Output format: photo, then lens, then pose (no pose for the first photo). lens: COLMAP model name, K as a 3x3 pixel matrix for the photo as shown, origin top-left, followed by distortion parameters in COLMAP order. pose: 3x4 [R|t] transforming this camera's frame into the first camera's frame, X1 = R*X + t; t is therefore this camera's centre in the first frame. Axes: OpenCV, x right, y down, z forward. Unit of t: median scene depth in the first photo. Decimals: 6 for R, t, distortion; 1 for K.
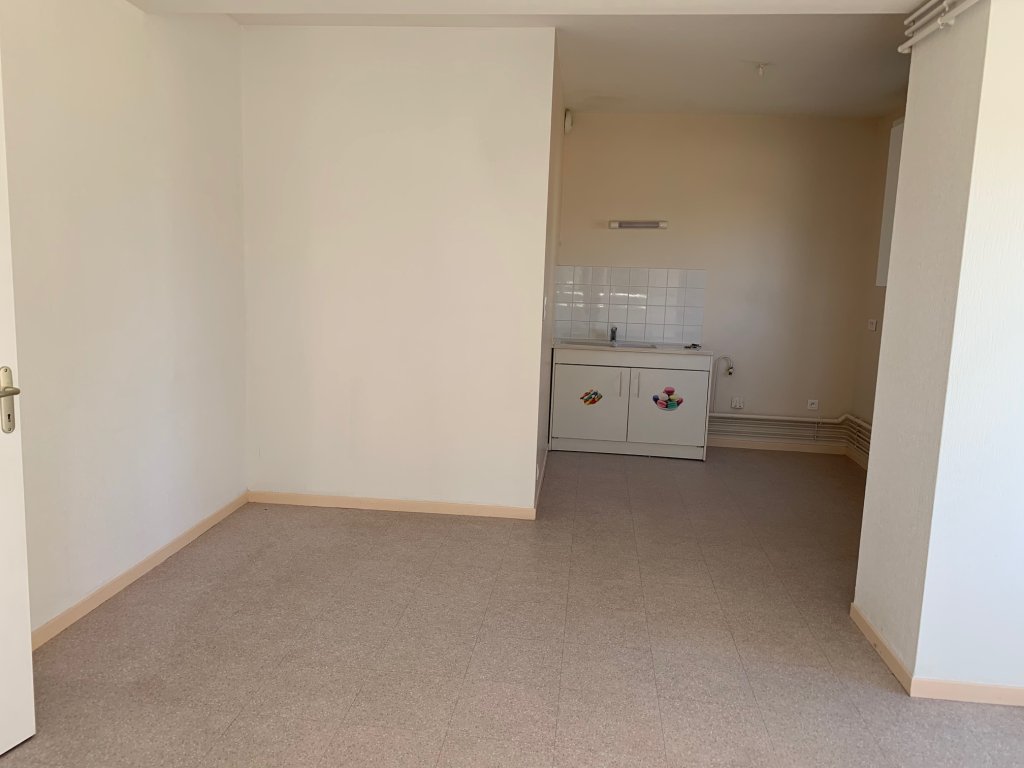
lens RADIAL K [[782.0, 0, 509.0], [0, 782.0, 383.5], [0, 0, 1]] dist [0.023893, -0.004063]
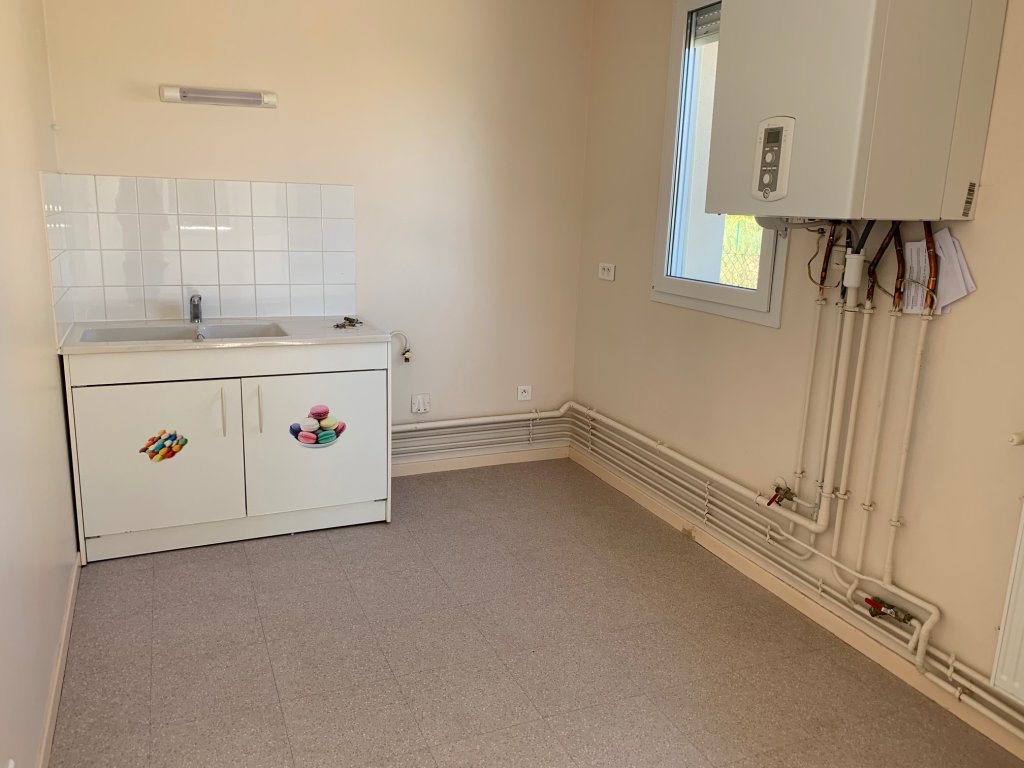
lens RADIAL K [[782.0, 0, 509.5], [0, 782.0, 386.2], [0, 0, 1]] dist [0.023893, -0.004063]
pose [[0.867857, -0.119104, 0.482326, 0.057564], [0.070425, 0.990527, 0.117880, -0.060967], [-0.491797, -0.068336, 0.868024, 0.448377]]
